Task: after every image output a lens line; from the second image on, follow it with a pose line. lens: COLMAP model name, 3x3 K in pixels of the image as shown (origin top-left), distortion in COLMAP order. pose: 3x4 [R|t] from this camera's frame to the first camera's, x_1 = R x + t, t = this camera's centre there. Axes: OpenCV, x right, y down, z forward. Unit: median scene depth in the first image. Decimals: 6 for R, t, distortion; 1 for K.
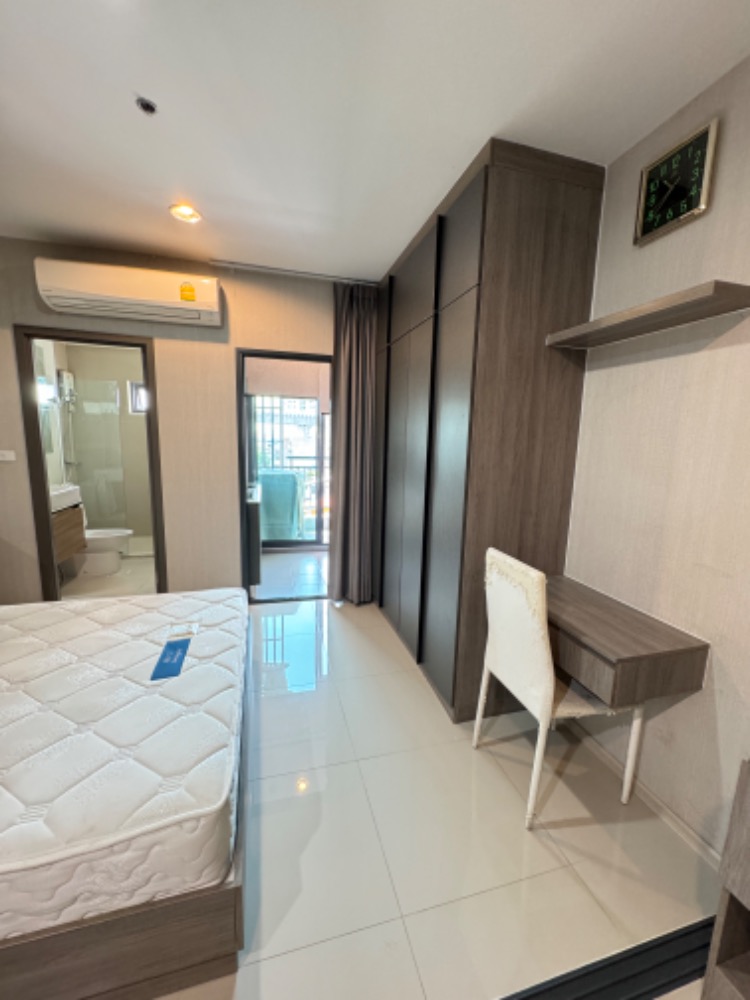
lens RADIAL K [[402.4, 0, 373.9], [0, 402.4, 497.5], [0, 0, 1]] dist [-0.000532, 0.000161]
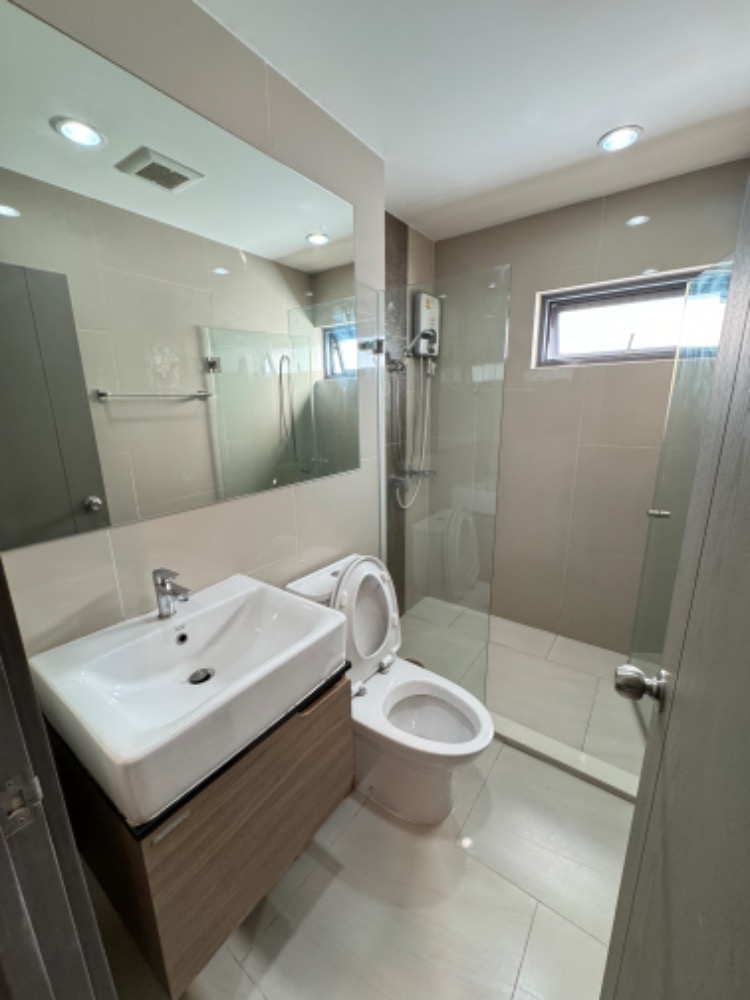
lens RADIAL K [[402.4, 0, 373.9], [0, 402.4, 497.5], [0, 0, 1]] dist [-0.000532, 0.000161]
pose [[0.624182, 0.148078, -0.767118, -0.629321], [-0.083700, 0.988897, 0.122785, -0.190600], [0.776783, -0.012432, 0.629646, 1.037903]]
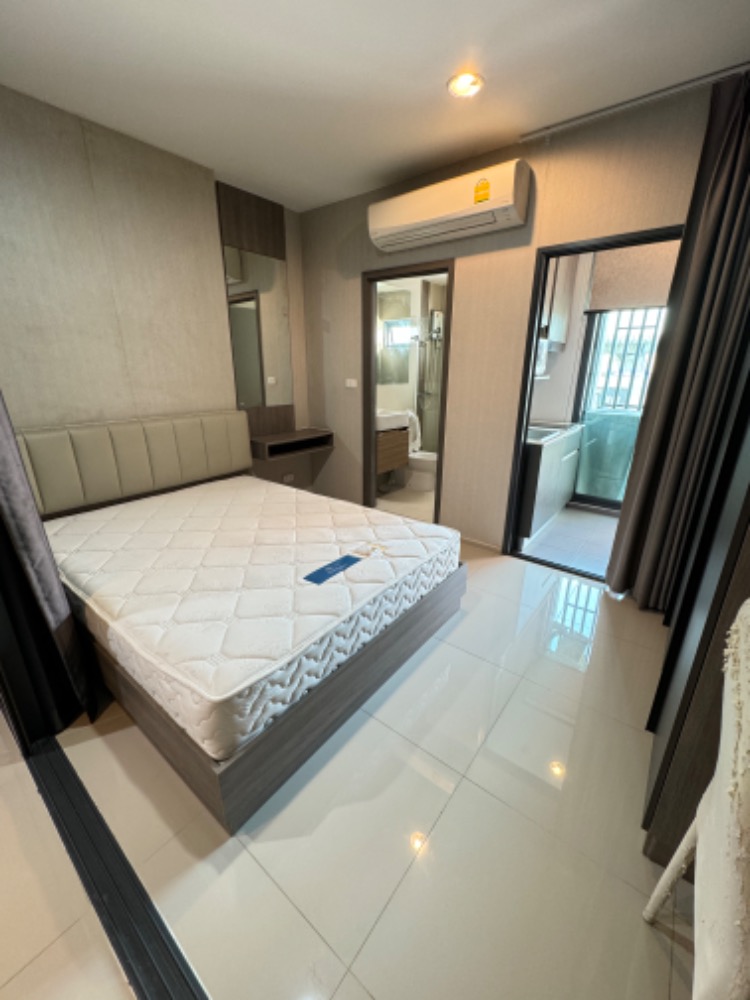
lens RADIAL K [[402.4, 0, 373.9], [0, 402.4, 497.5], [0, 0, 1]] dist [-0.000532, 0.000161]
pose [[0.595214, 0.225441, -0.771296, 0.210144], [-0.107567, 0.973554, 0.201548, -0.013352], [0.796335, -0.036998, 0.603723, 0.247646]]
